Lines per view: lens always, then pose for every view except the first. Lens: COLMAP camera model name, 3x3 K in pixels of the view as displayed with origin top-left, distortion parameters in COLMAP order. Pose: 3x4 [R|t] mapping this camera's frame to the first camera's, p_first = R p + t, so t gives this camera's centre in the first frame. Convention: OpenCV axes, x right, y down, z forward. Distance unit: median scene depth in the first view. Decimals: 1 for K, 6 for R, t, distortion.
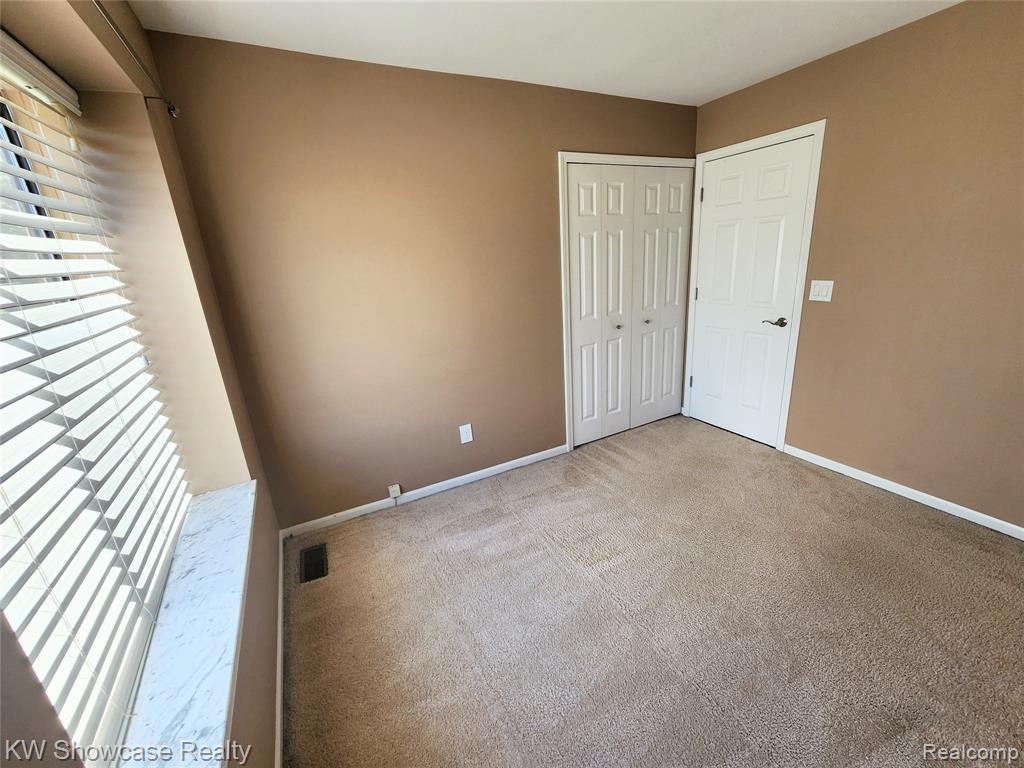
lens RADIAL K [[424.9, 0, 514.5], [0, 424.9, 379.4], [0, 0, 1]] dist [-0.000255, 0.000551]
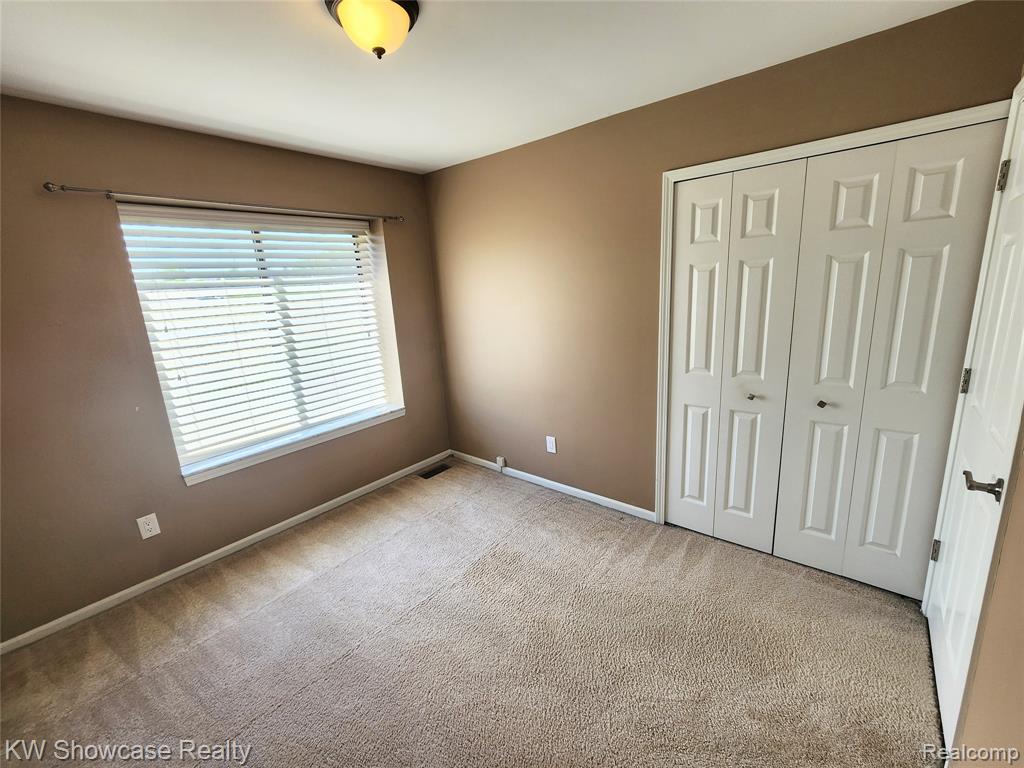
lens RADIAL K [[424.9, 0, 514.5], [0, 424.9, 379.4], [0, 0, 1]] dist [-0.000255, 0.000551]
pose [[0.380938, 0.238254, -0.893376, 0.728854], [-0.244776, 0.957742, 0.151047, -0.164295], [0.891612, 0.161137, 0.423159, 0.371342]]
